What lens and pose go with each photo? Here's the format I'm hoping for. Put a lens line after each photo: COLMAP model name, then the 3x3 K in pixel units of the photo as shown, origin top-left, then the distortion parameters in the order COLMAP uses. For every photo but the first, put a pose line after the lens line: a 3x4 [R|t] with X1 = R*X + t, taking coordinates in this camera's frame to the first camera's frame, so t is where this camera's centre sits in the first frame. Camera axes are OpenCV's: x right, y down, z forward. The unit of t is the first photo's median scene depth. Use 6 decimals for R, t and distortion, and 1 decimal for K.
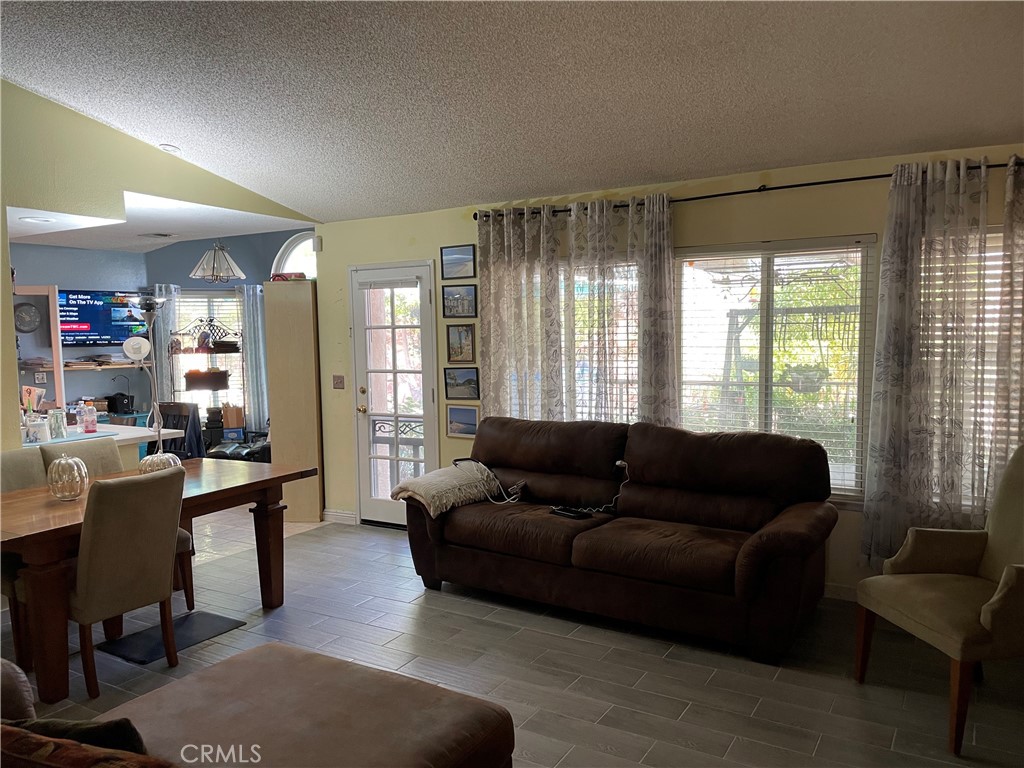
lens RADIAL K [[788.1, 0, 509.8], [0, 788.1, 388.8], [0, 0, 1]] dist [0.068314, -0.085741]
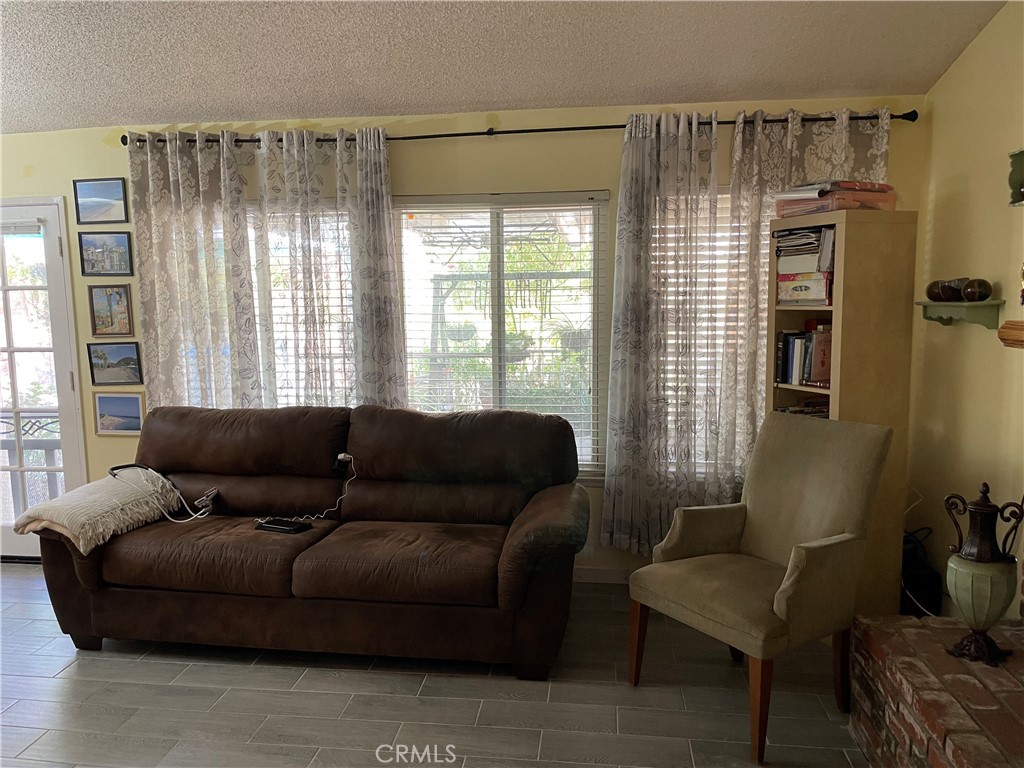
lens RADIAL K [[788.1, 0, 509.9], [0, 788.1, 389.9], [0, 0, 1]] dist [0.068314, -0.085741]
pose [[0.916261, -0.044967, 0.398050, -0.025096], [0.029020, 0.998520, 0.046002, -0.007655], [-0.399529, -0.030598, 0.916210, 0.189196]]
